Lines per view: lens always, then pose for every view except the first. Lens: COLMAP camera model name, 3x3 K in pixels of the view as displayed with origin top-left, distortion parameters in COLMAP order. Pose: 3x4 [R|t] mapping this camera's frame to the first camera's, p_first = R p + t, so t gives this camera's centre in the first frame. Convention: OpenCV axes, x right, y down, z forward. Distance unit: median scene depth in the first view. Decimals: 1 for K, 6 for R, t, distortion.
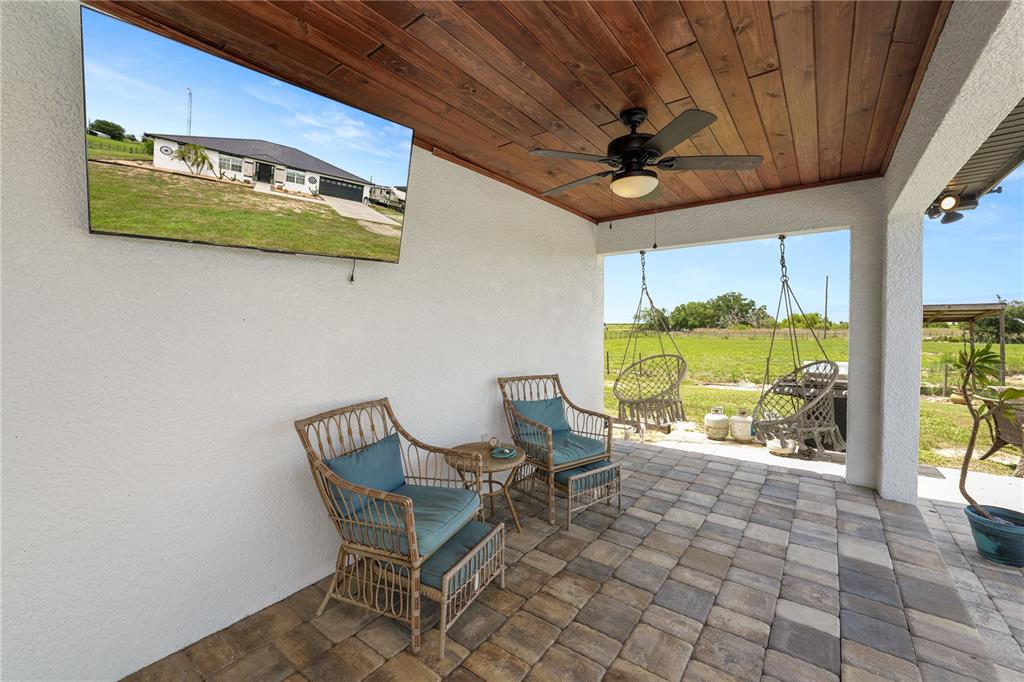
lens RADIAL K [[415.6, 0, 512.0], [0, 415.6, 341.0], [0, 0, 1]] dist [-0.012216, 0.000169]
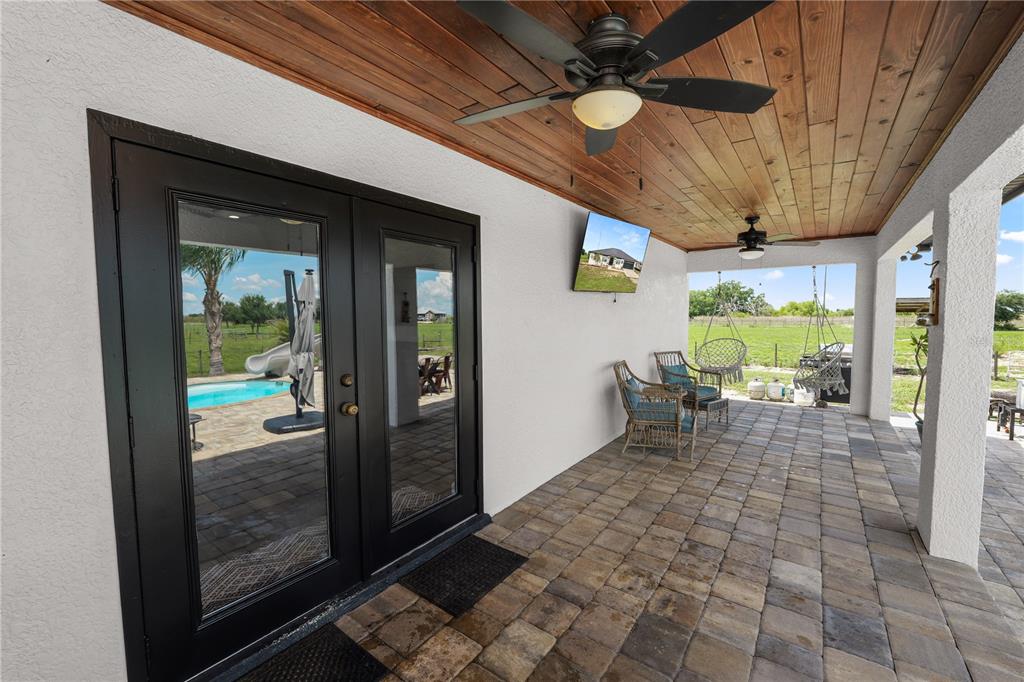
lens RADIAL K [[413.9, 0, 509.9], [0, 413.9, 342.6], [0, 0, 1]] dist [-0.015619, -0.000109]
pose [[0.999995, -0.003198, -0.000030, -0.639518], [0.003197, 0.999461, 0.032661, -0.011007], [-0.000074, -0.032661, 0.999466, -0.734353]]
